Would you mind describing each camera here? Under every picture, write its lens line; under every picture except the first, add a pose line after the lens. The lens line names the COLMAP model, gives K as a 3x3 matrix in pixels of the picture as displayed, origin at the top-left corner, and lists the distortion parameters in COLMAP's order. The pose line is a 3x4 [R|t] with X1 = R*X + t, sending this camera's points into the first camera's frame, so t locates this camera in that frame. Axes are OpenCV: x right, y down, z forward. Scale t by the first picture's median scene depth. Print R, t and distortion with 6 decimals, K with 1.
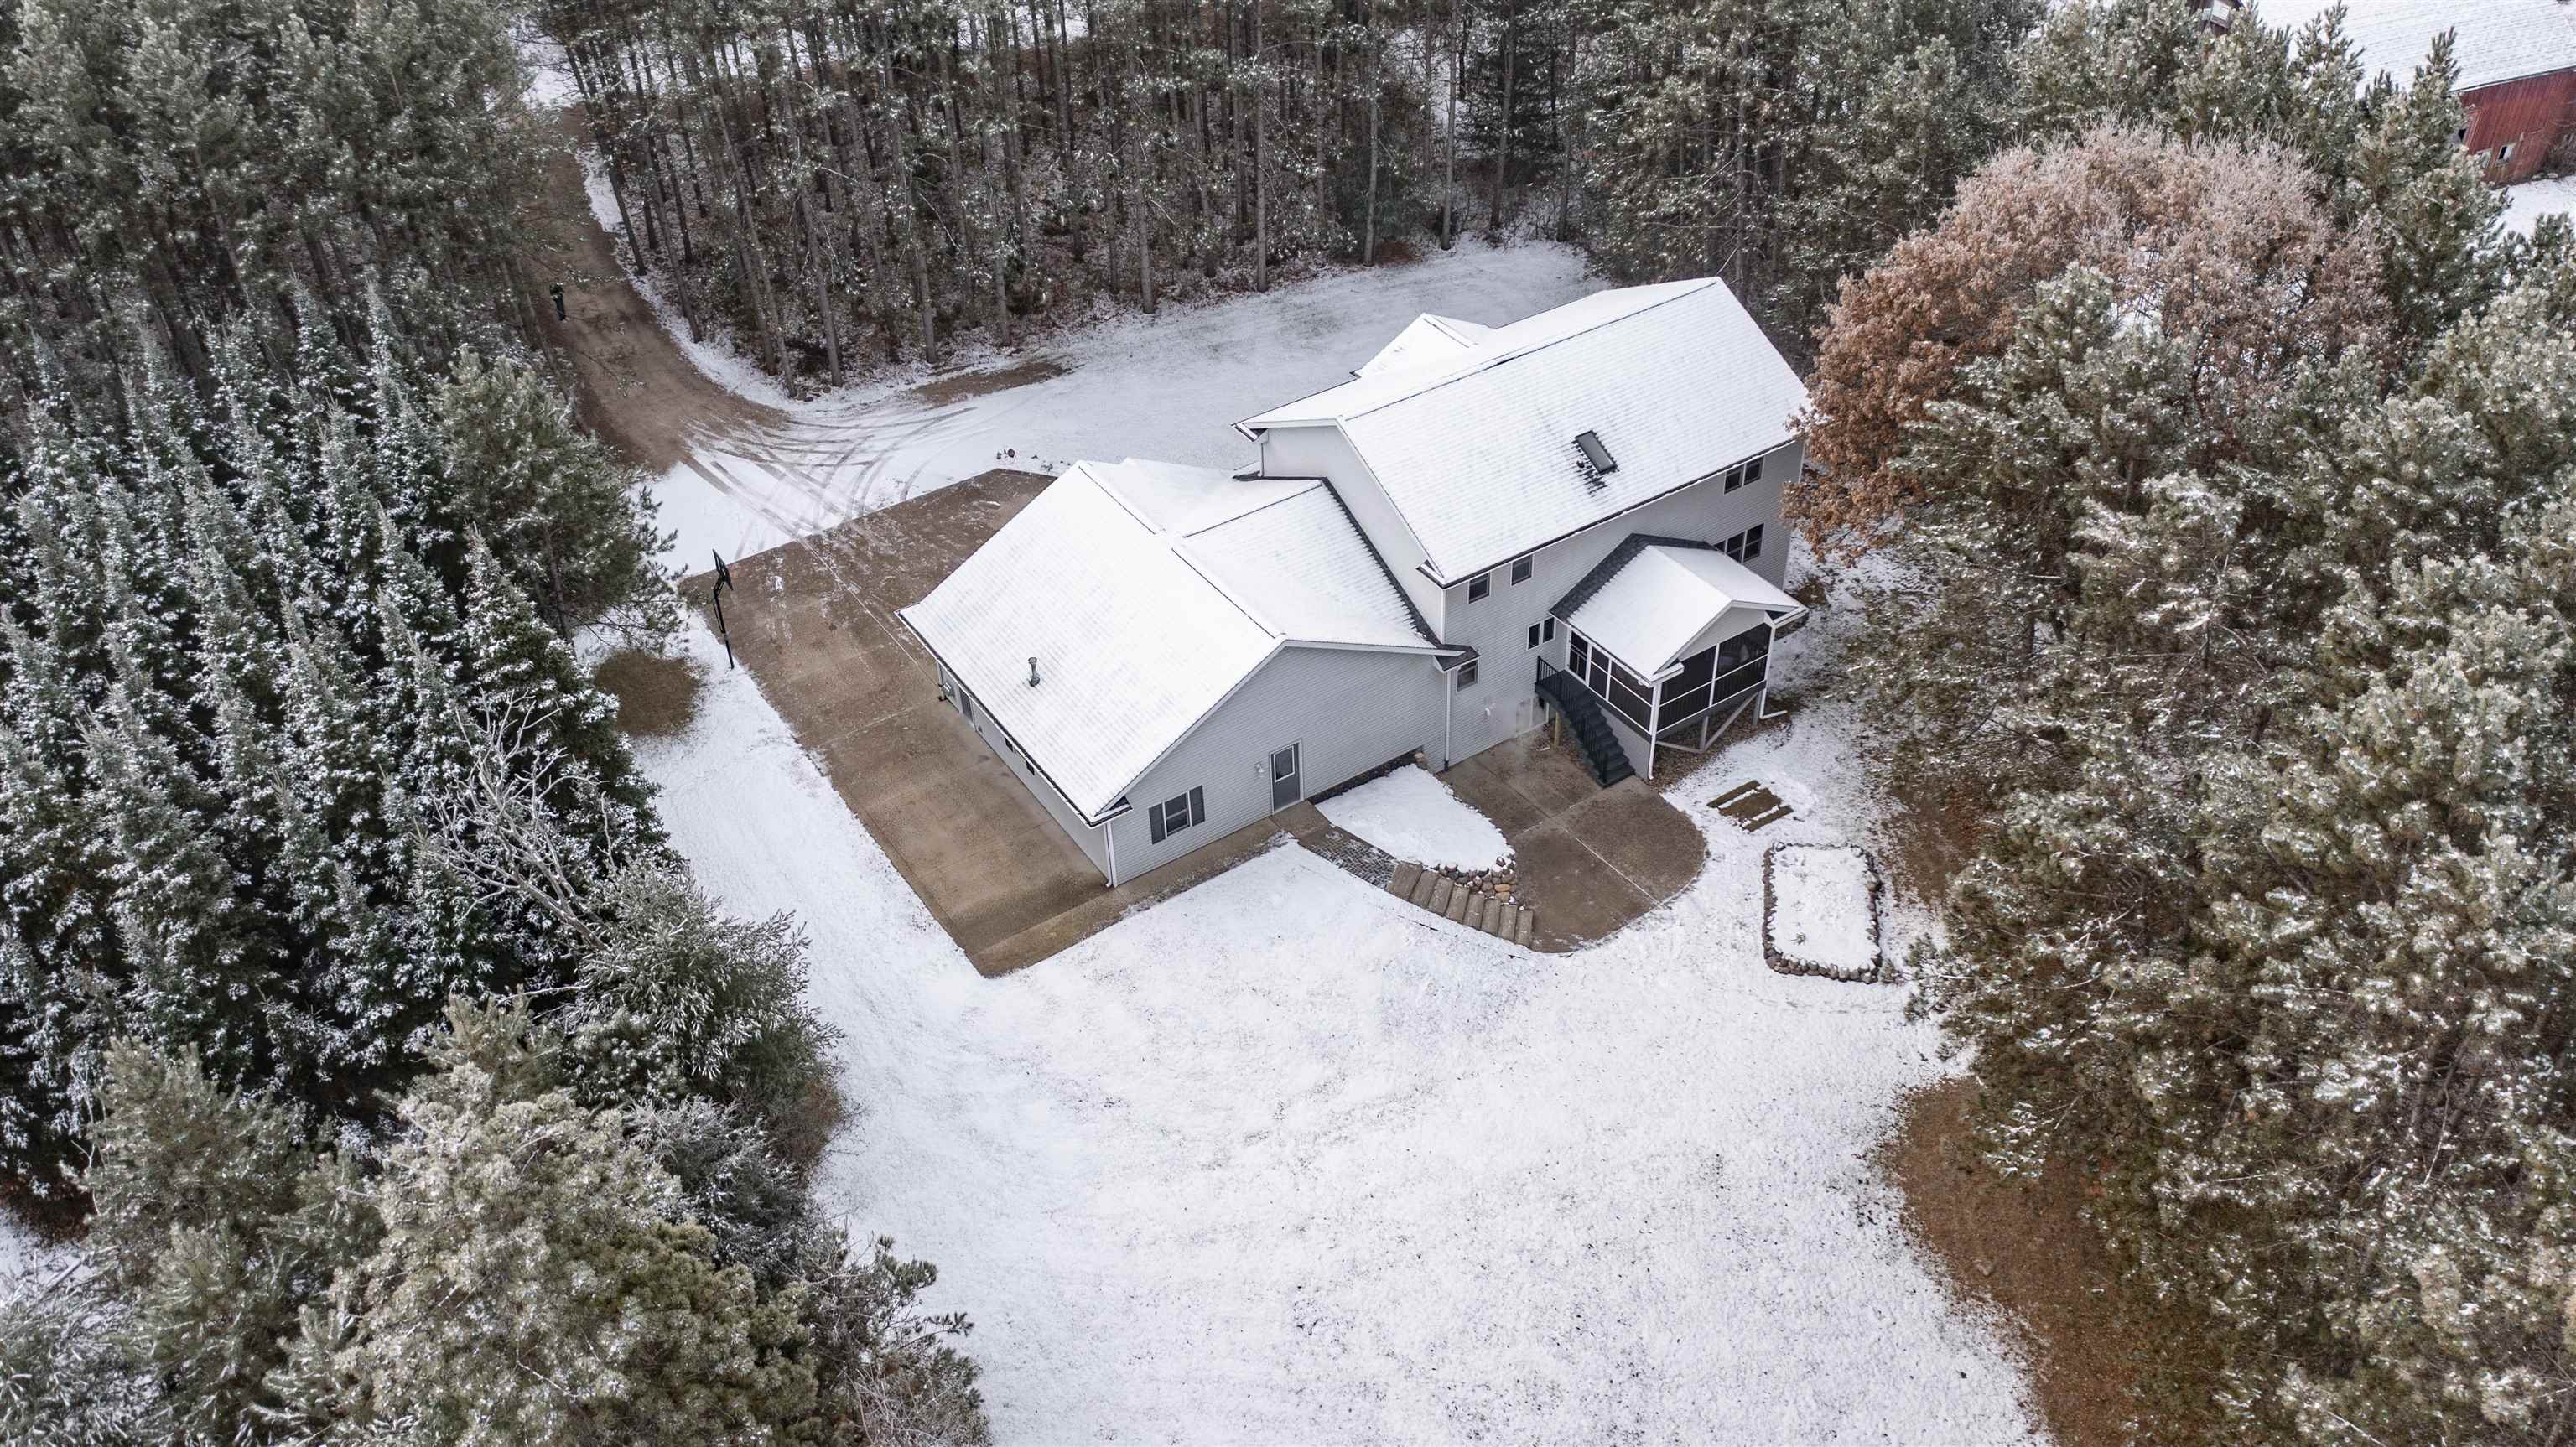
lens RADIAL K [[2036.9, 0, 1288.0], [0, 2036.9, 723.5], [0, 0, 1]] dist [-0.016892, 0.001815]
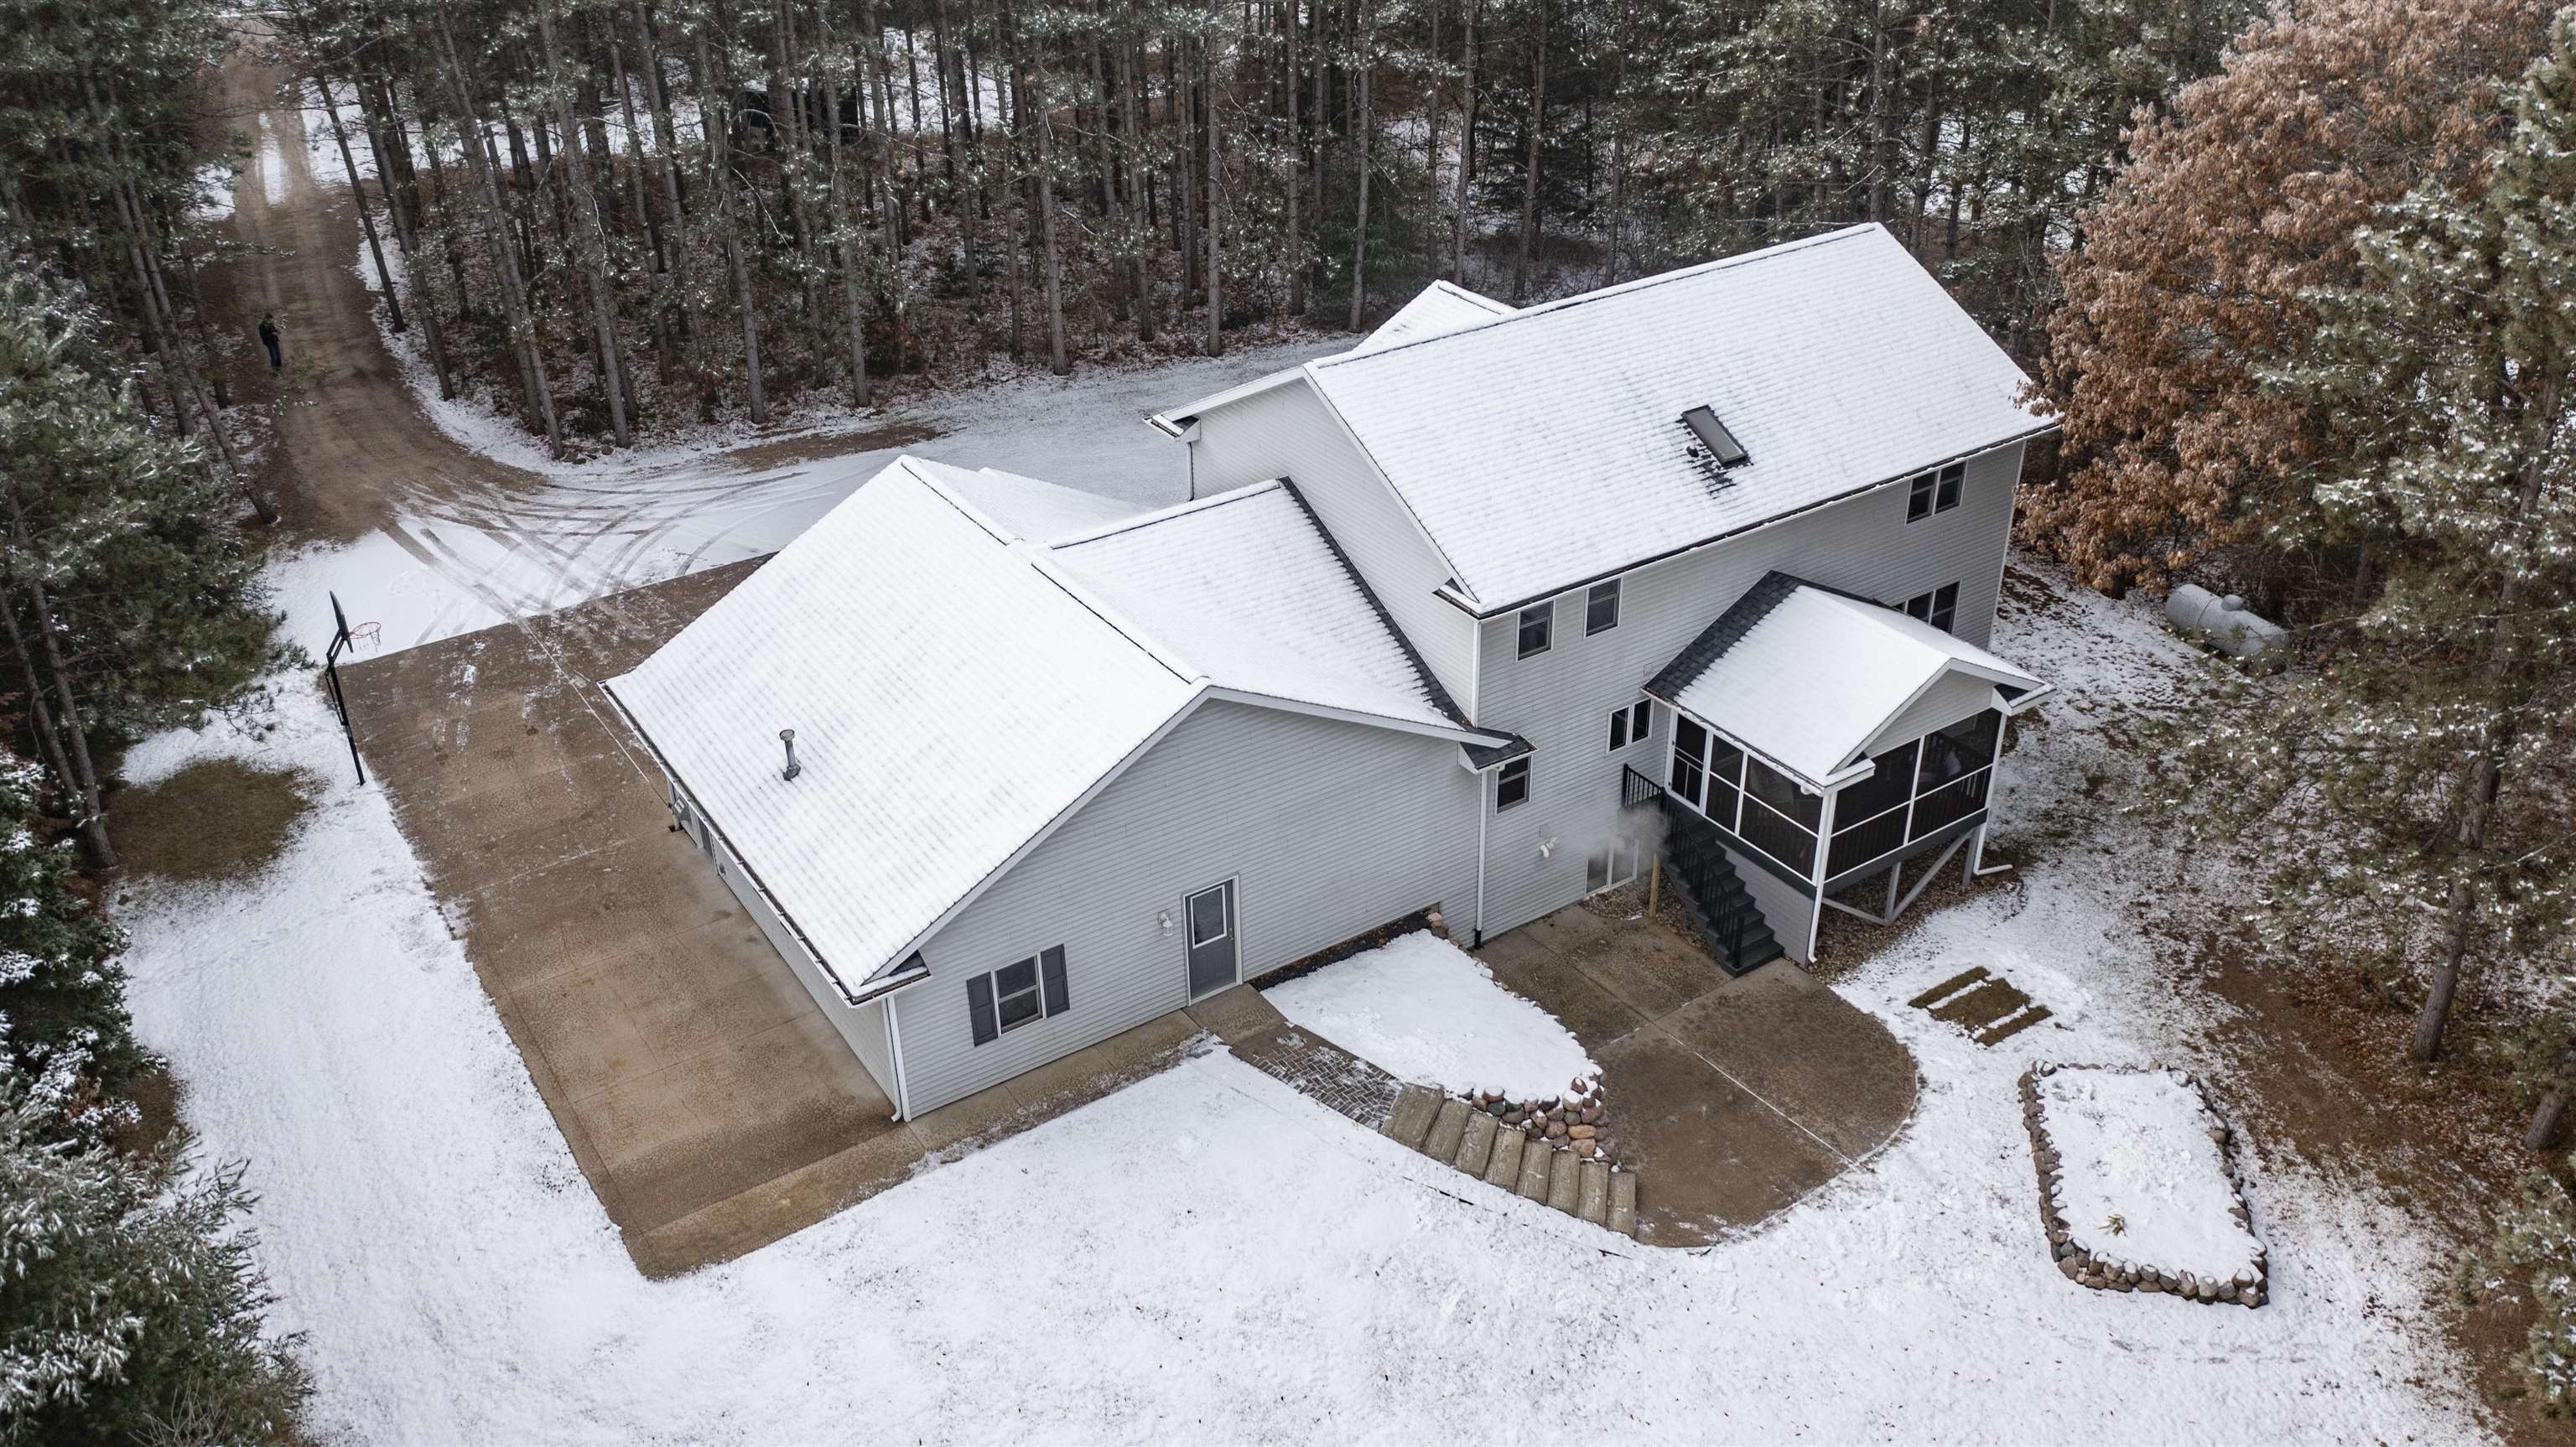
lens RADIAL K [[2036.9, 0, 1288.0], [0, 2036.9, 723.5], [0, 0, 1]] dist [-0.016892, 0.001815]
pose [[0.999899, 0.012535, 0.006630, 0.016128], [-0.011367, 0.988056, -0.153674, 0.053849], [-0.008477, 0.153583, 0.988099, 0.398080]]
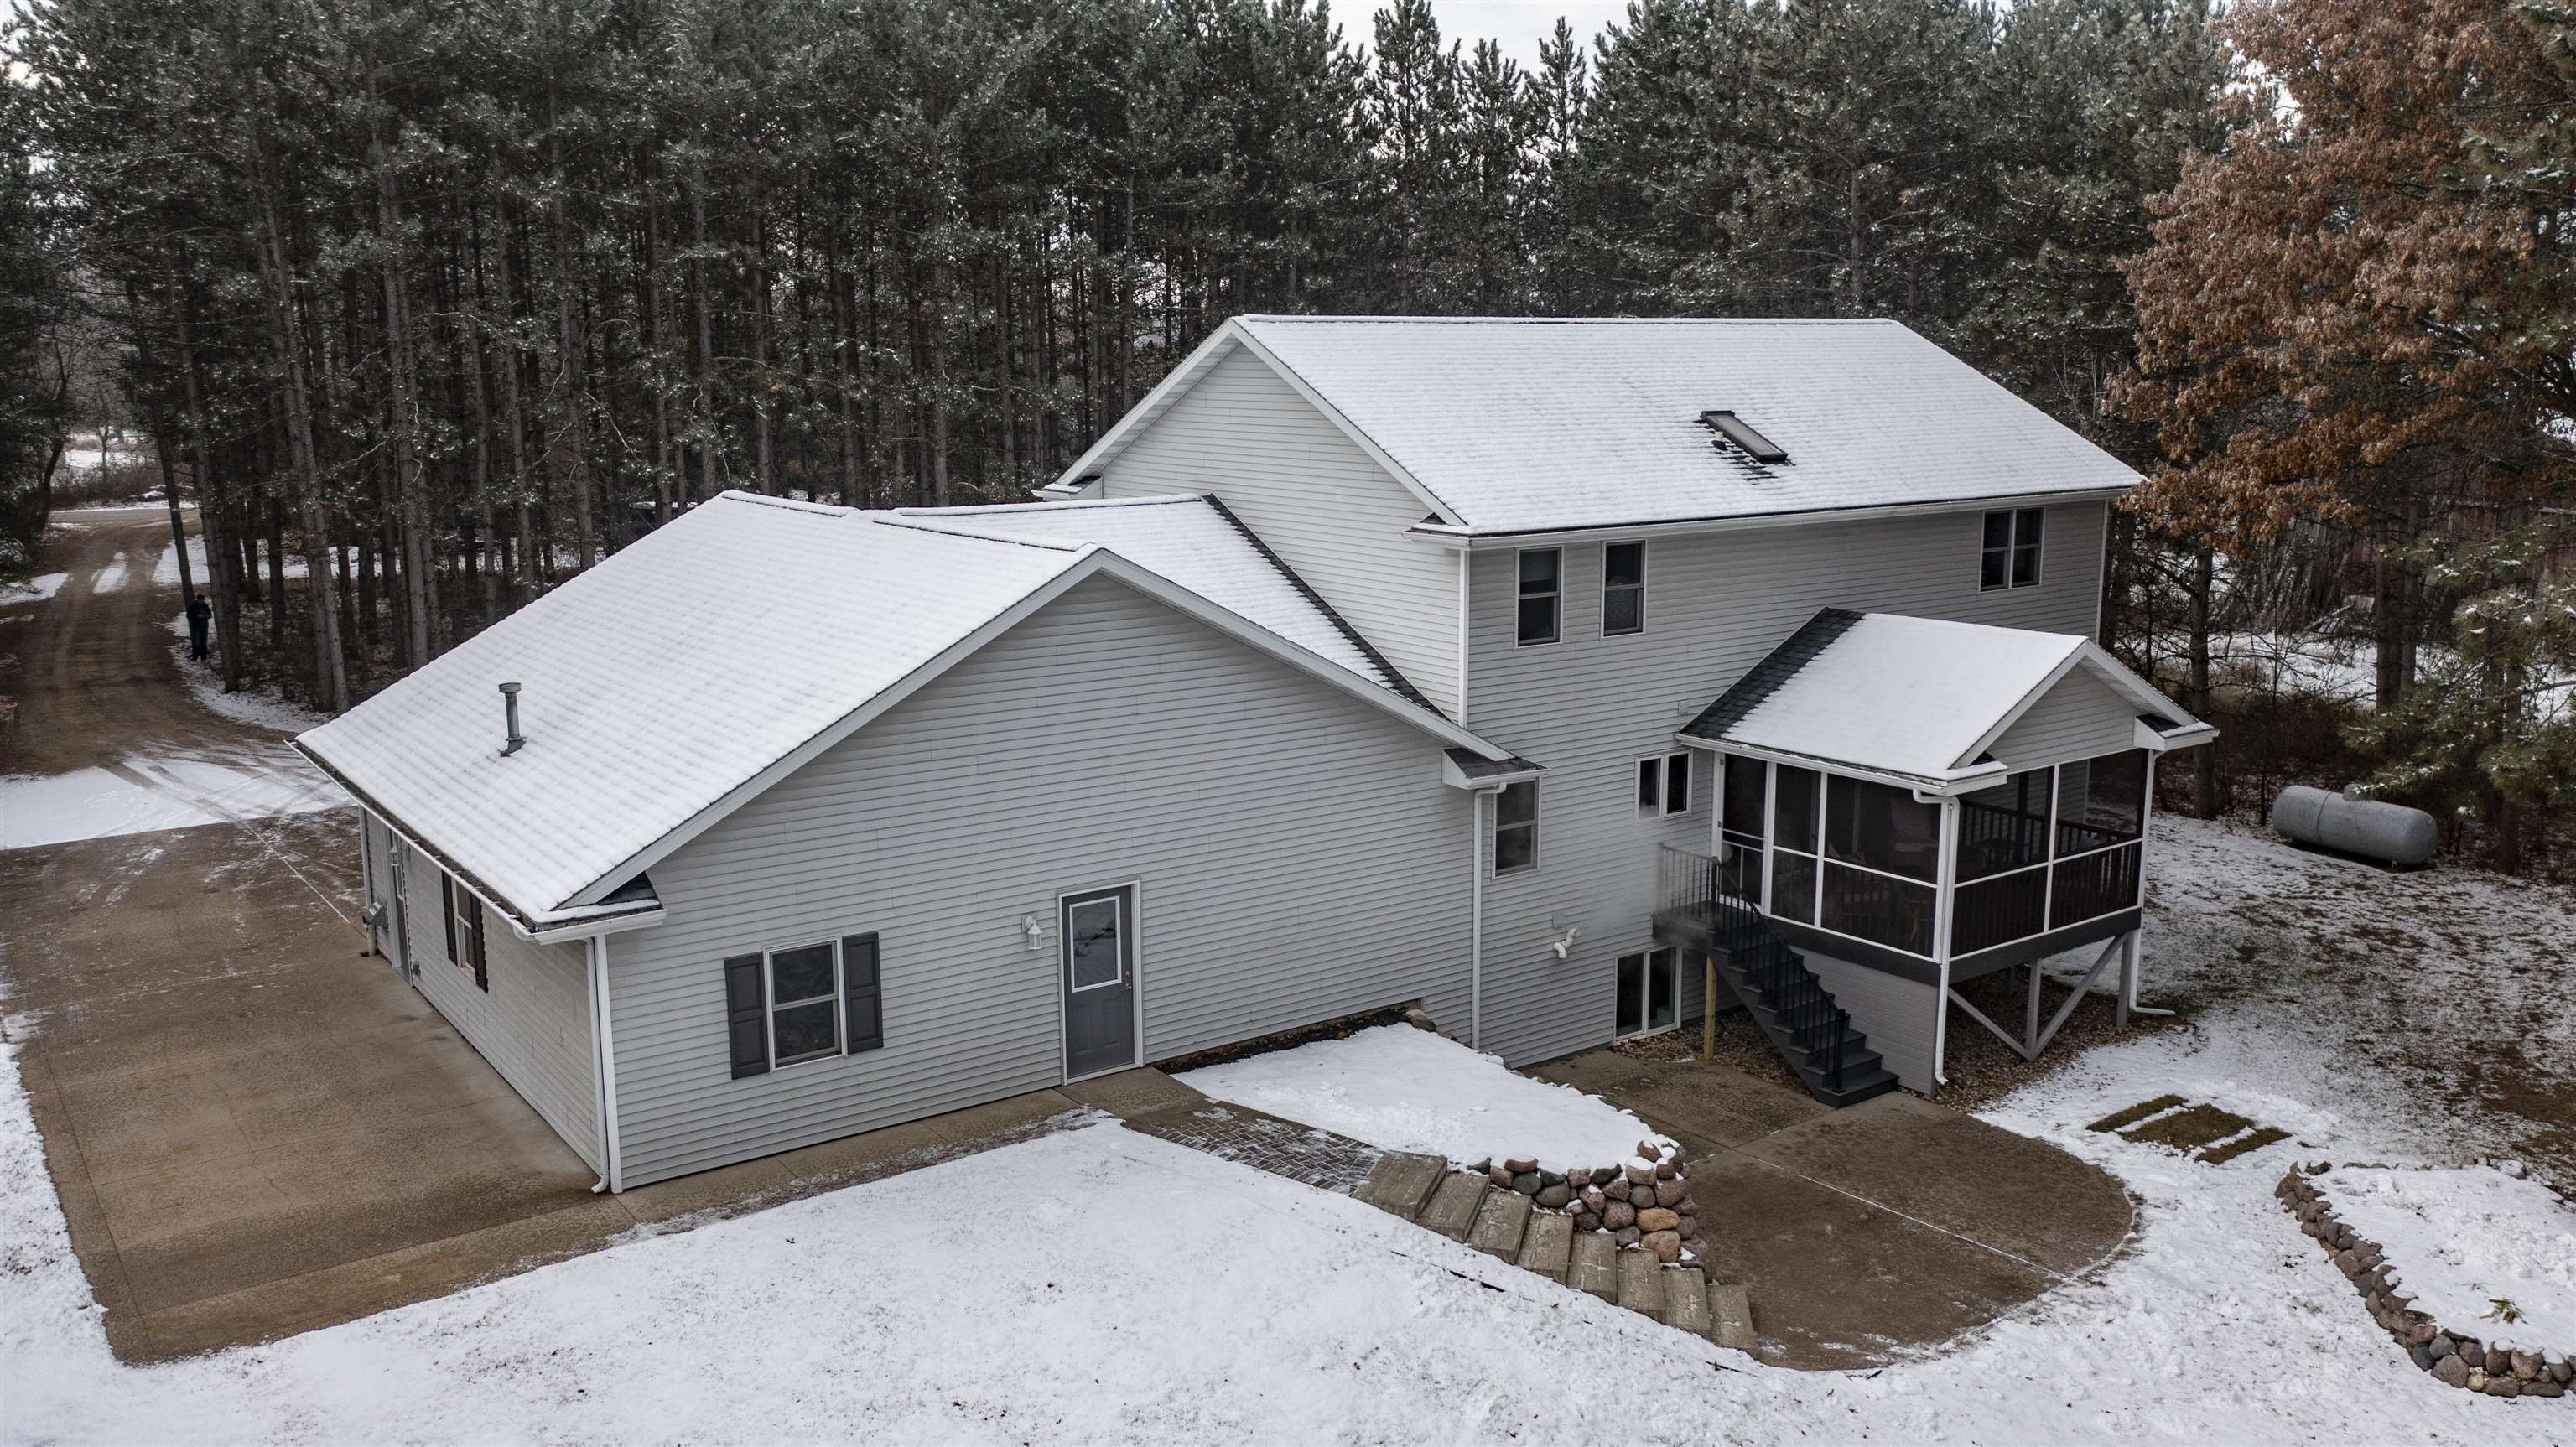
lens RADIAL K [[2036.9, 0, 1288.0], [0, 2036.9, 723.5], [0, 0, 1]] dist [-0.016892, 0.001815]
pose [[0.998945, 0.018894, 0.041859, 0.018296], [0.003342, 0.879127, -0.476576, 0.172314], [-0.045804, 0.476213, 0.878136, 0.603699]]
